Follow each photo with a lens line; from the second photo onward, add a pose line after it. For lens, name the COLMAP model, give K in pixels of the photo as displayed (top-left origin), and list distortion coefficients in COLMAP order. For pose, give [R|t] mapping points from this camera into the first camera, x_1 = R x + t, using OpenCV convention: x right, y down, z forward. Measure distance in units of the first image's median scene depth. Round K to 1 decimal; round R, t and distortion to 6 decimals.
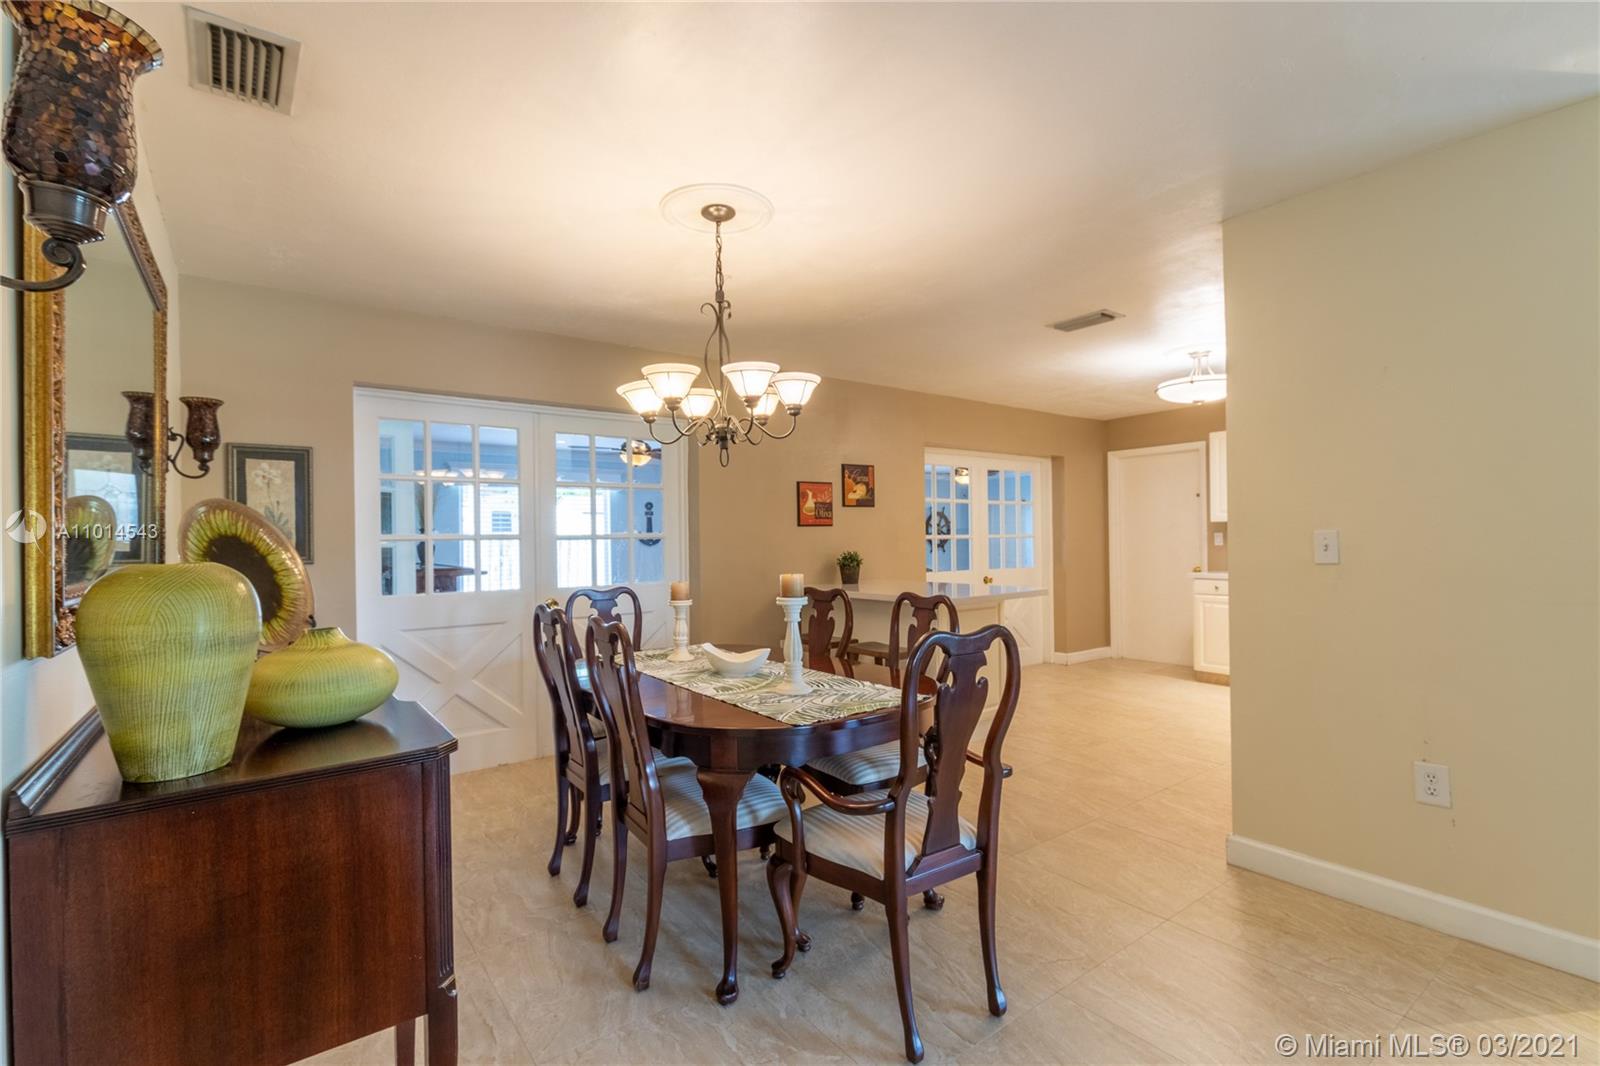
lens RADIAL K [[709.9, 0, 800.1], [0, 709.9, 537.0], [0, 0, 1]] dist [-0.000790, 0.000097]
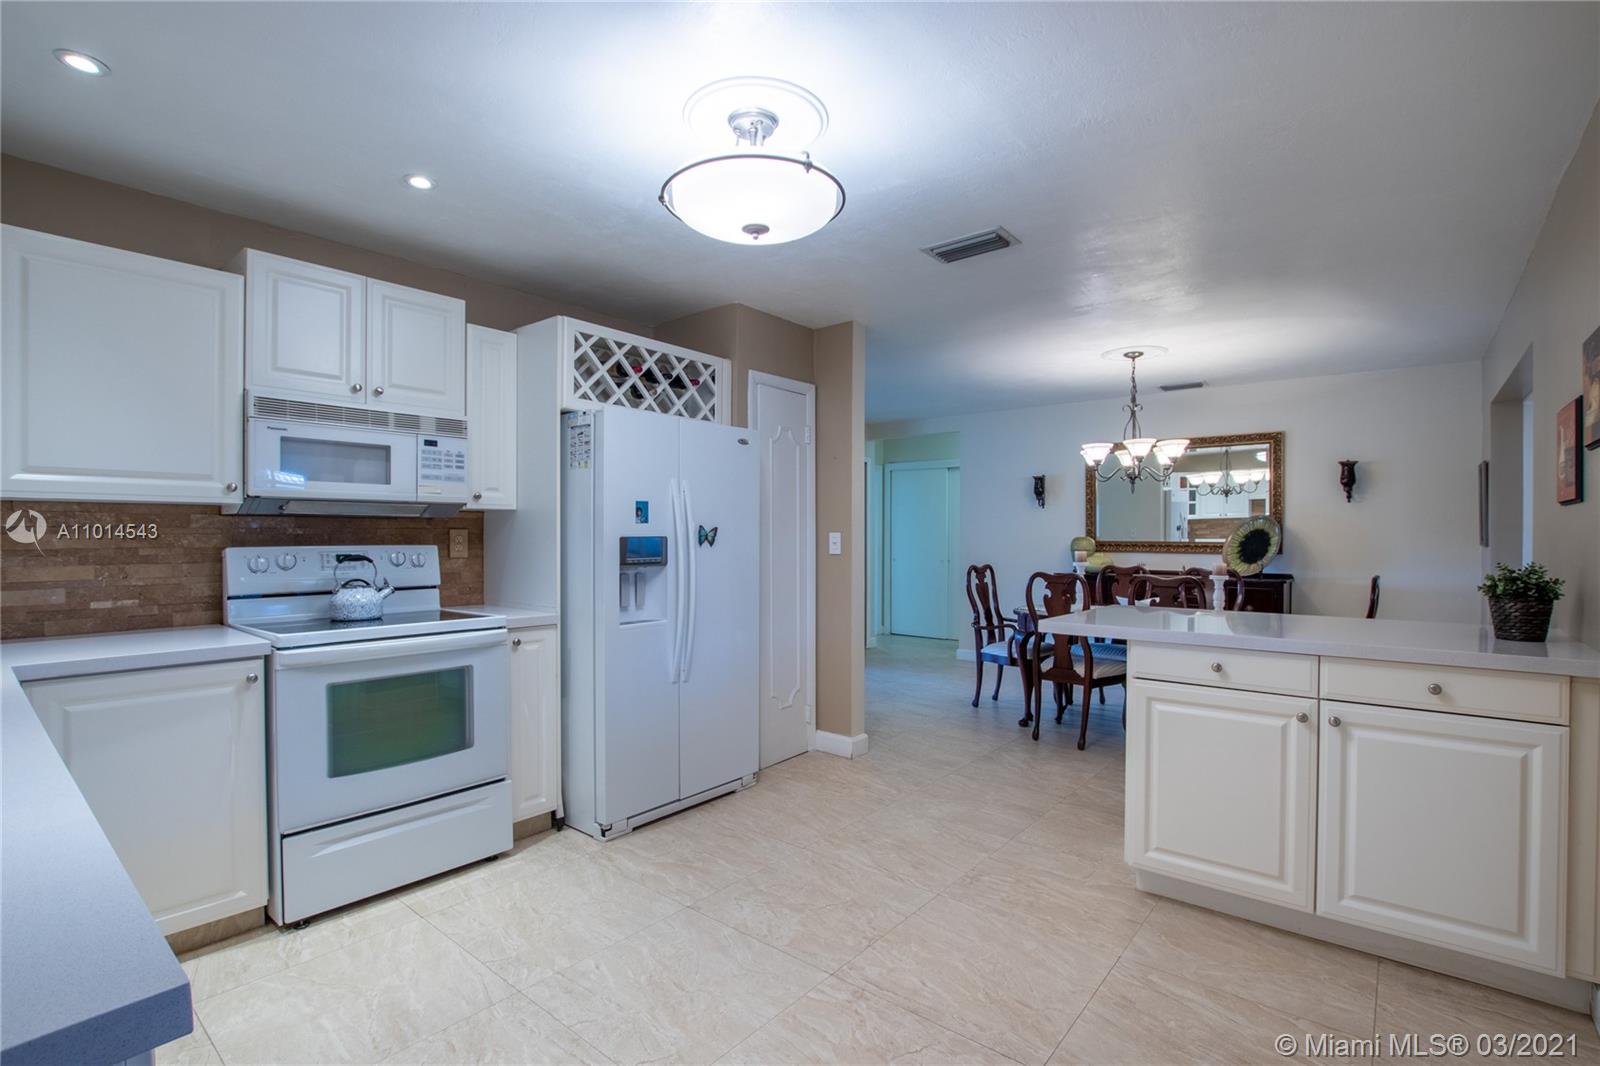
lens RADIAL K [[744.9, 0, 804.6], [0, 744.9, 537.5], [0, 0, 1]] dist [-0.025333, 0.000782]
pose [[-0.969951, 0.015037, -0.242834, 0.486674], [0.013862, 0.999882, 0.006545, -0.003539], [0.242904, 0.002982, -0.970046, 1.090879]]
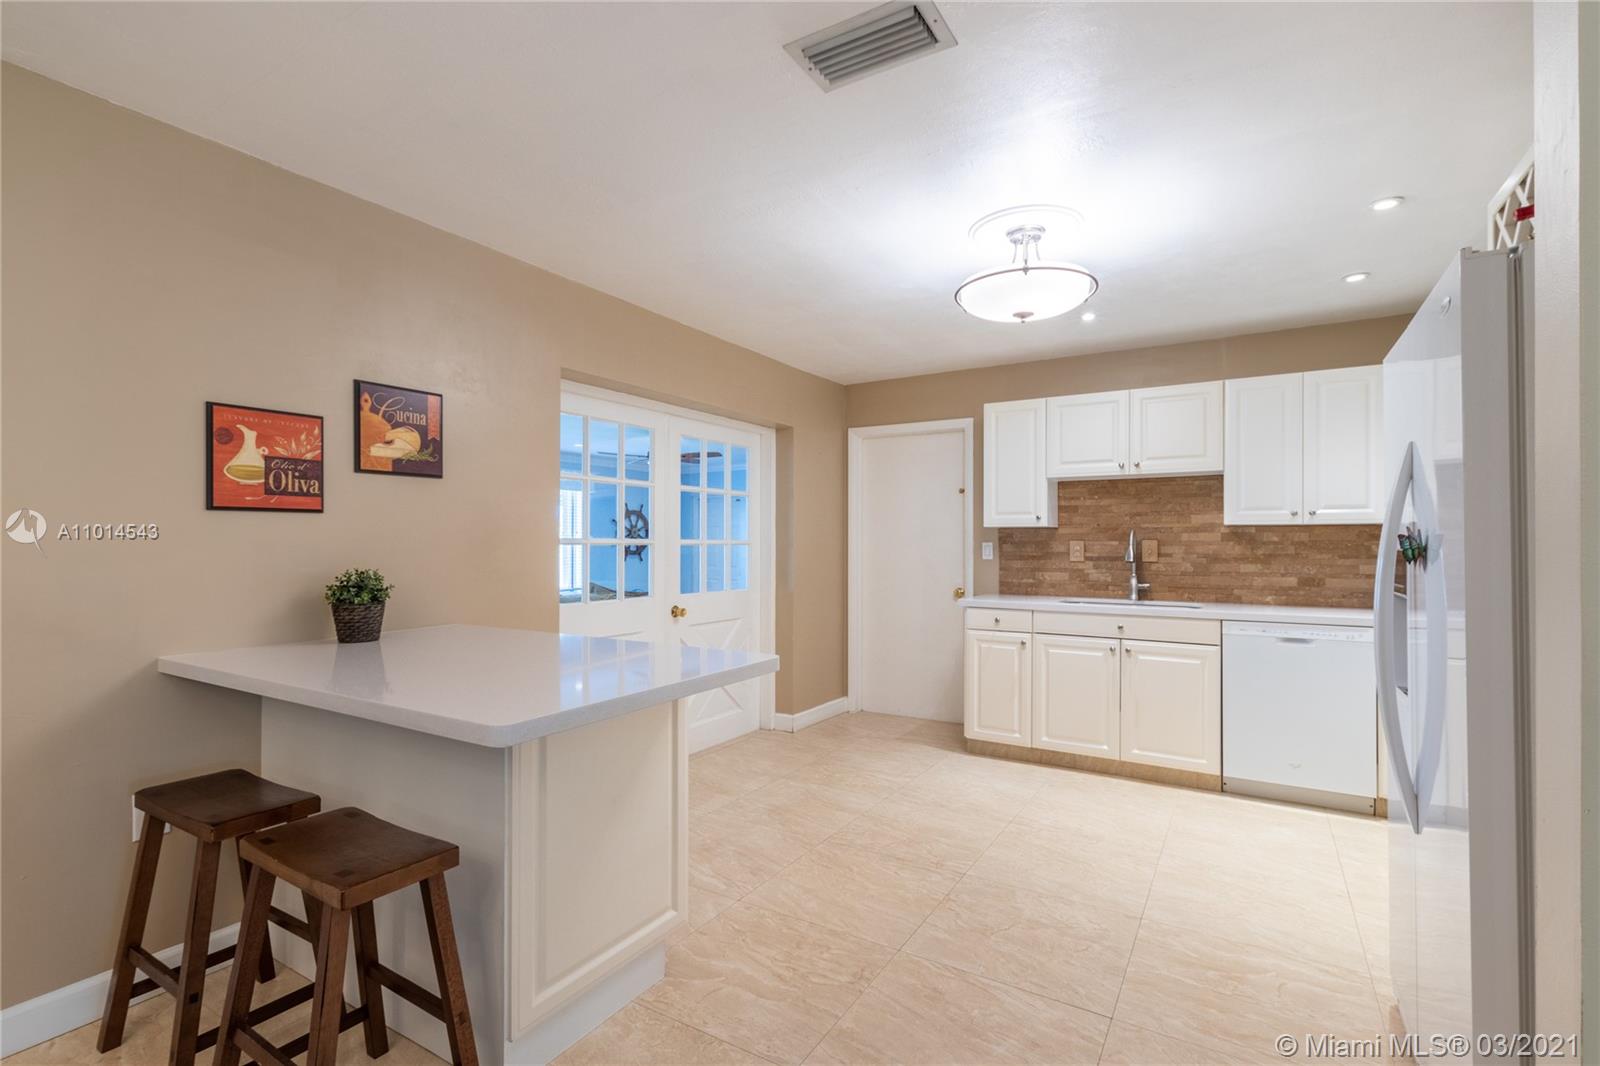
lens RADIAL K [[739.7, 0, 802.4], [0, 739.7, 541.2], [0, 0, 1]] dist [0.000354, -0.000039]
pose [[0.925880, 0.016726, 0.377447, 0.127859], [-0.016263, 0.999858, -0.004412, -0.000294], [-0.377467, -0.002054, 0.926021, 0.381902]]
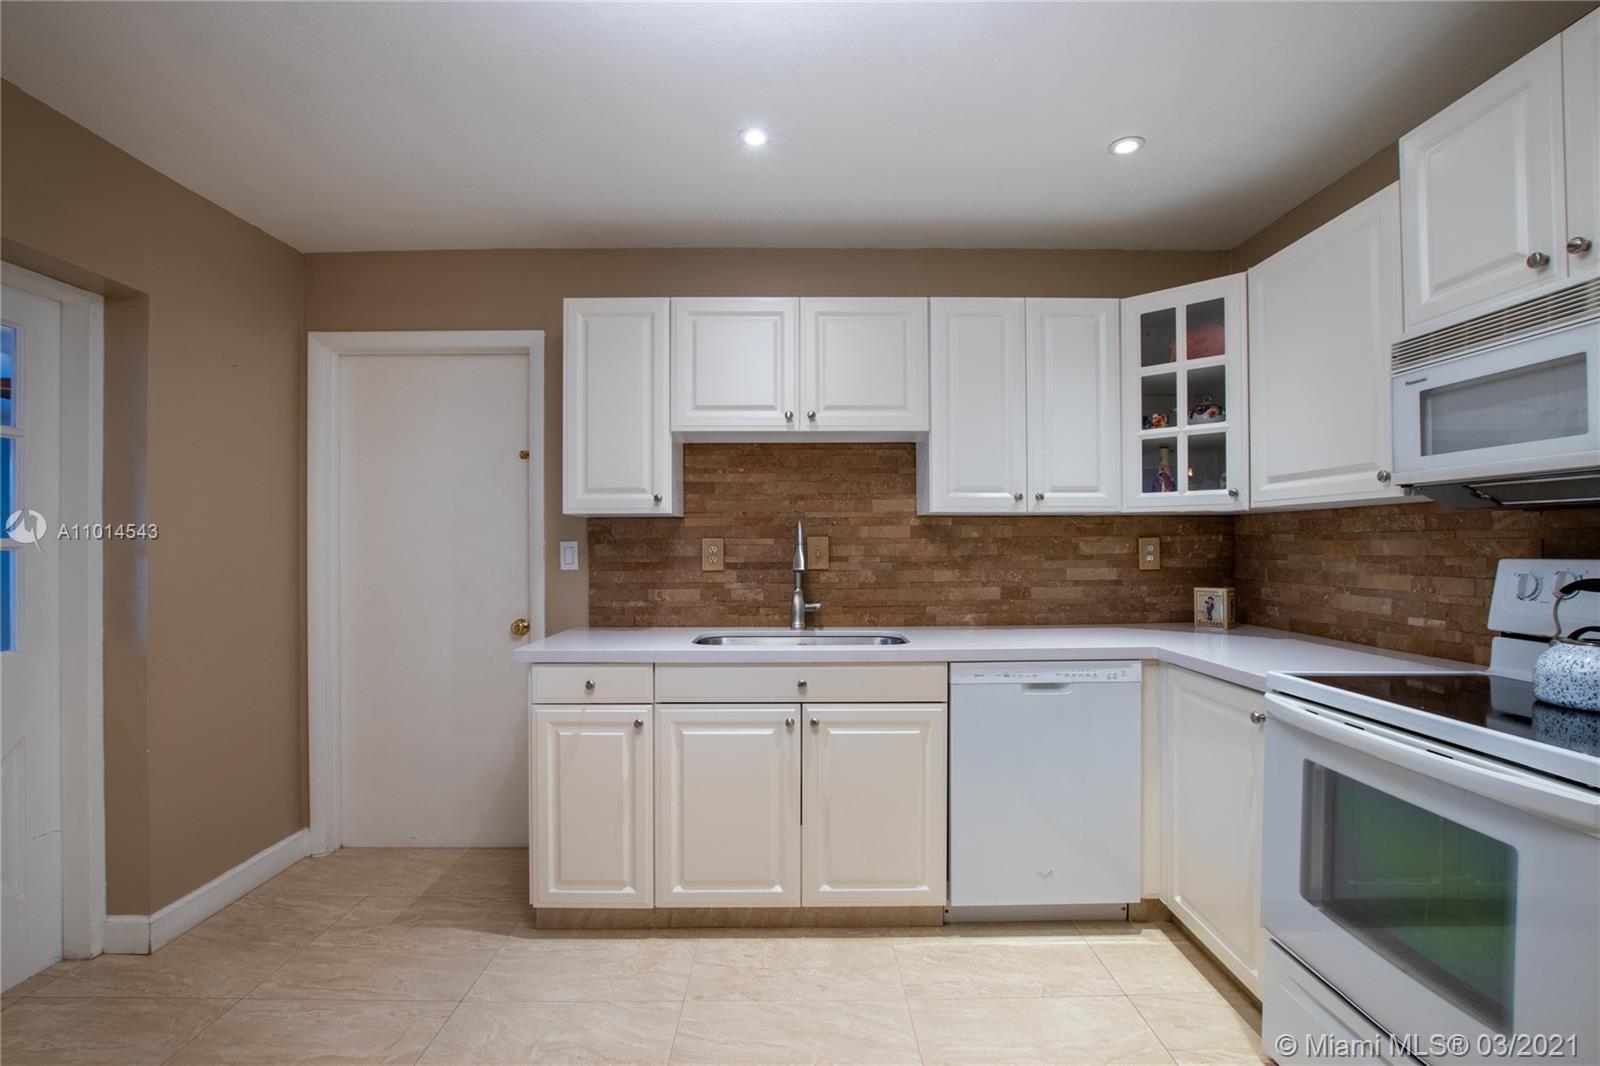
lens RADIAL K [[744.9, 0, 804.6], [0, 744.9, 537.5], [0, 0, 1]] dist [-0.025333, 0.000782]
pose [[0.583057, 0.018113, 0.812230, 0.317389], [-0.006698, 0.999825, -0.017489, -0.001070], [-0.812404, 0.004757, 0.583076, 0.648241]]
